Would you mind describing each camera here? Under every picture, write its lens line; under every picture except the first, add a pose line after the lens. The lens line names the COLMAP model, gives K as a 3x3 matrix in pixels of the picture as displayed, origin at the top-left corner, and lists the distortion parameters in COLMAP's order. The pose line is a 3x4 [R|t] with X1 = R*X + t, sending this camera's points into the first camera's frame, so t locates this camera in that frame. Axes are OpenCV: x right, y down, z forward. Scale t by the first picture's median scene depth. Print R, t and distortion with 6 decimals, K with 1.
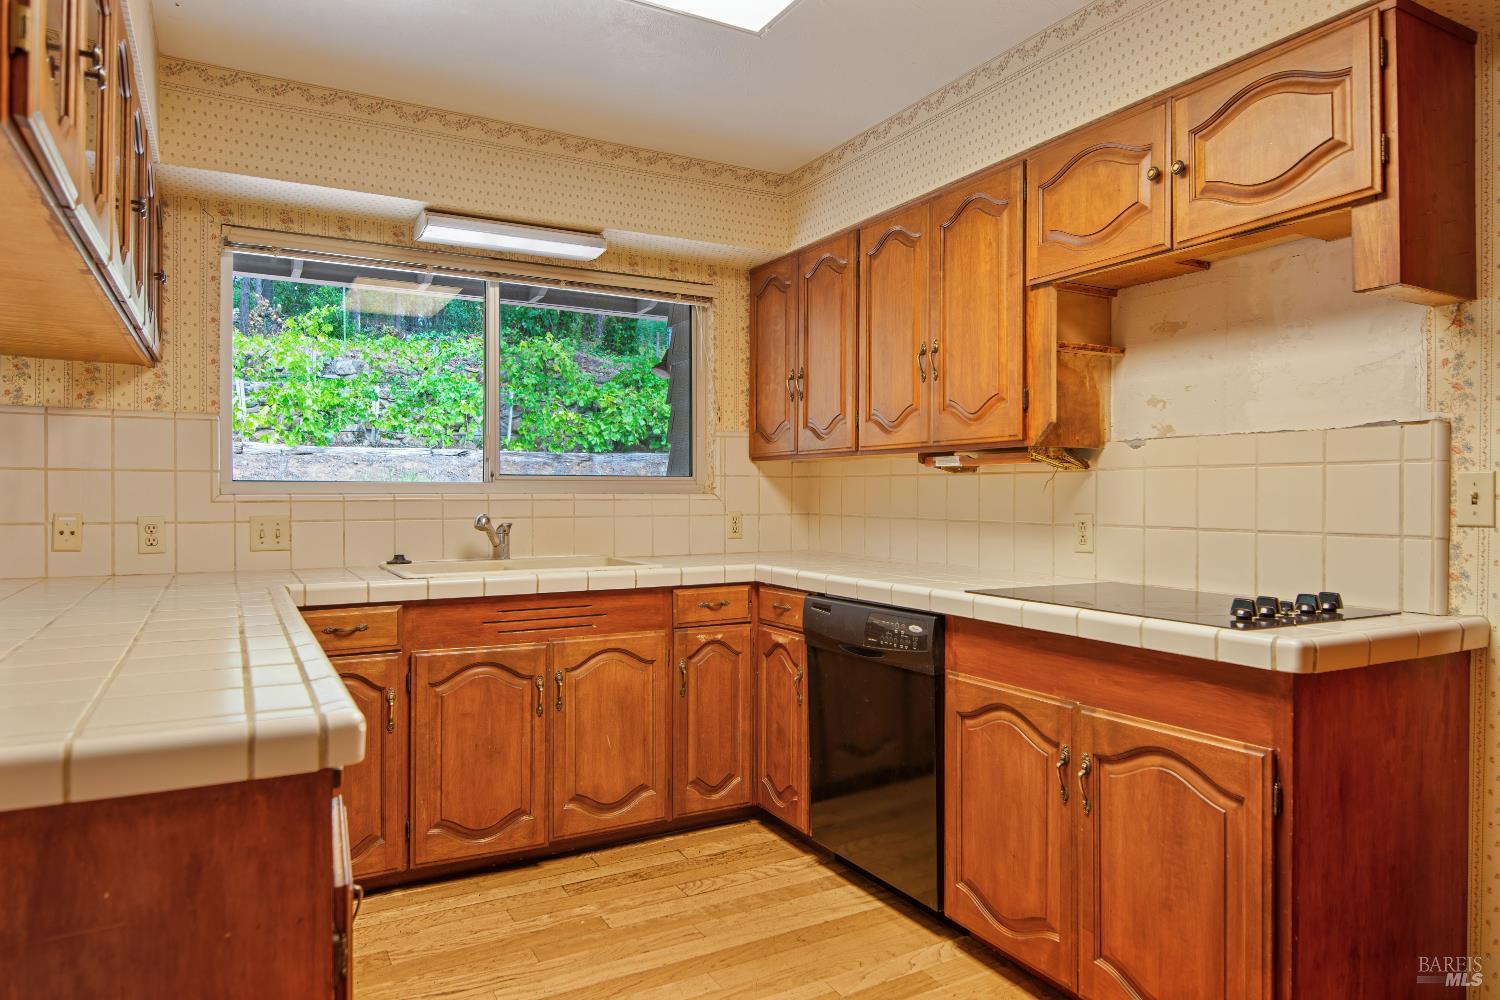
lens RADIAL K [[918.8, 0, 744.0], [0, 918.8, 507.9], [0, 0, 1]] dist [0.002156, 0.000218]
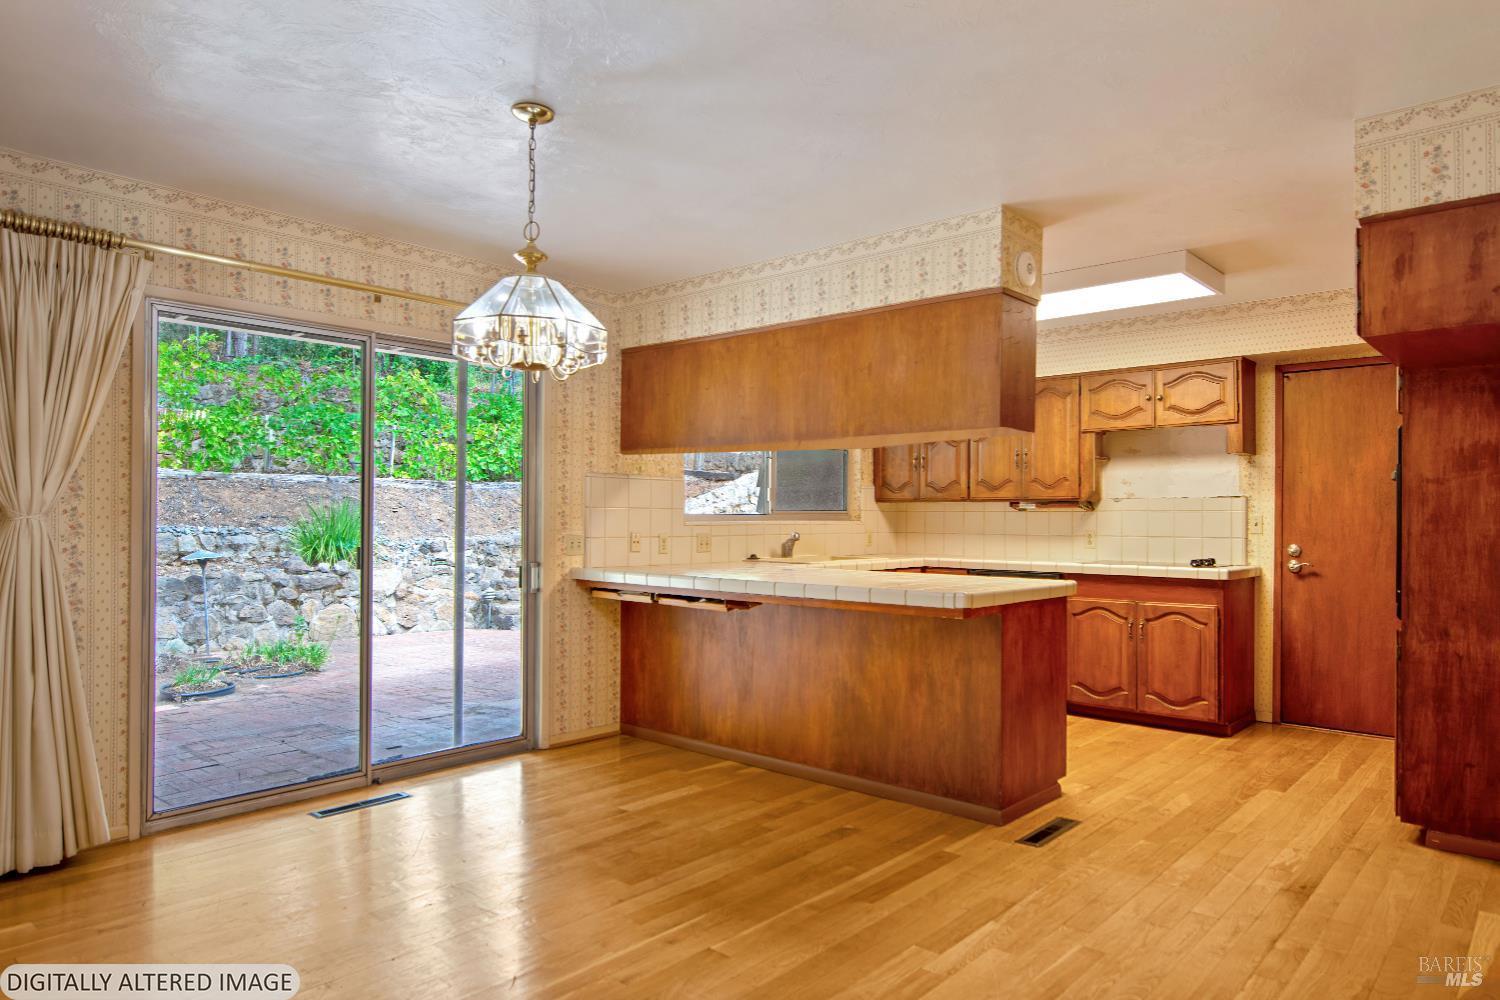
lens RADIAL K [[927.0, 0, 722.5], [0, 927.0, 530.0], [0, 0, 1]] dist [0.002614, -0.002898]
pose [[0.950794, -0.001541, 0.309821, -1.255614], [0.001927, 0.999998, -0.000941, 0.005218], [-0.309819, 0.001492, 0.950794, -0.921333]]
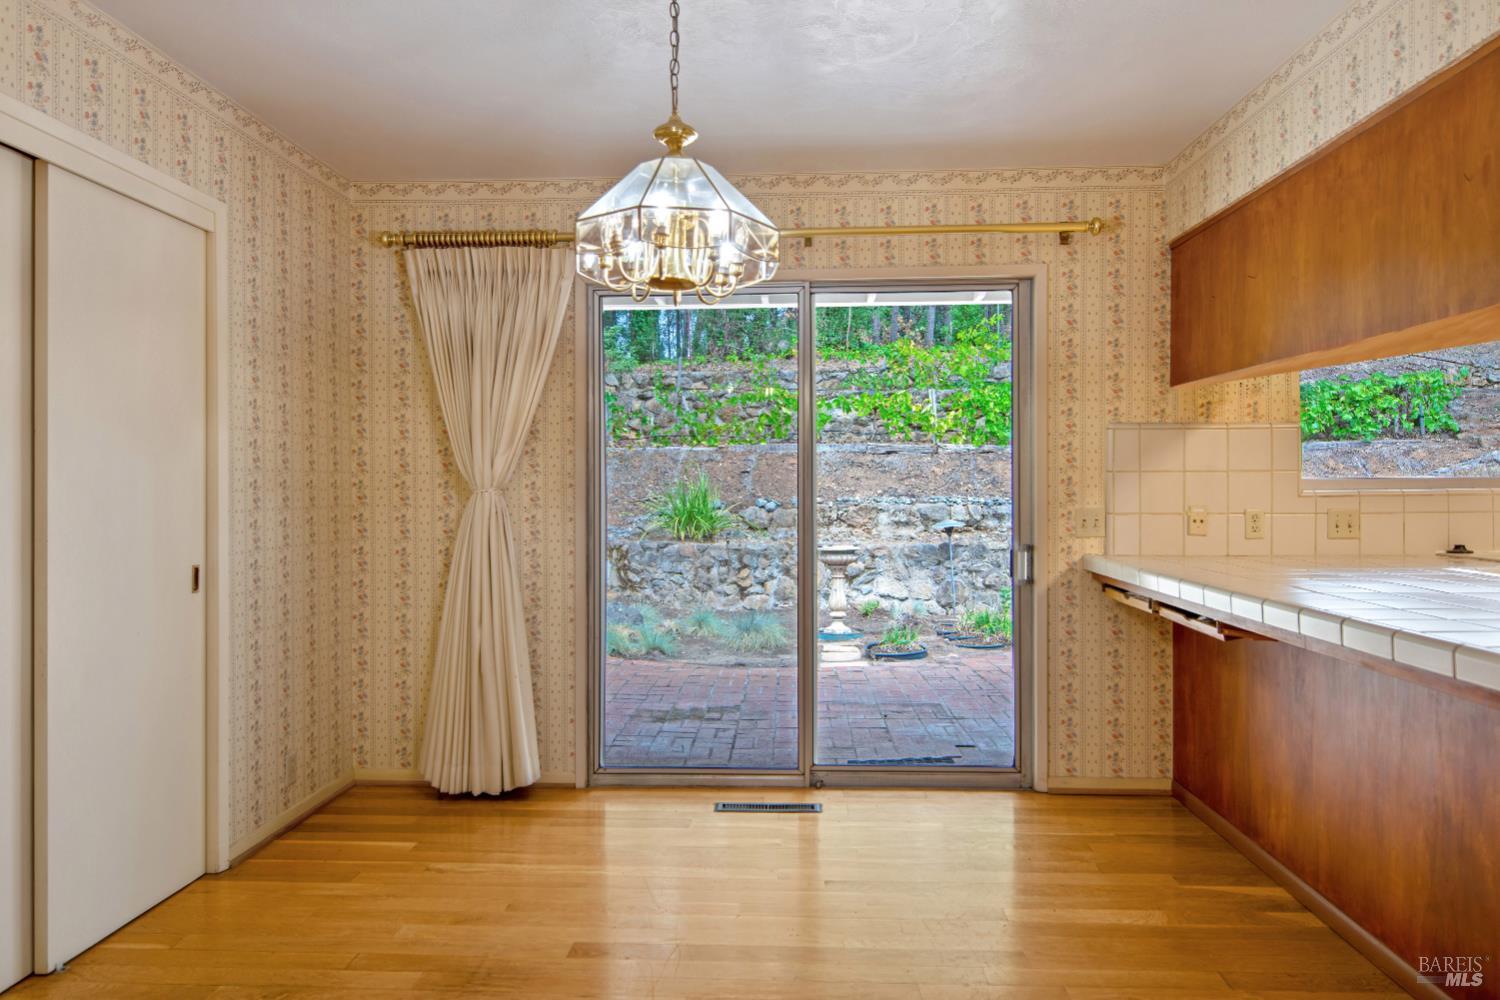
lens RADIAL K [[918.9, 0, 758.9], [0, 918.9, 501.2], [0, 0, 1]] dist [0.008131, -0.006466]
pose [[0.850944, 0.001217, -0.525256, -0.635681], [-0.001071, 0.999999, 0.000581, -0.000362], [0.525256, 0.000068, 0.850944, -0.446347]]
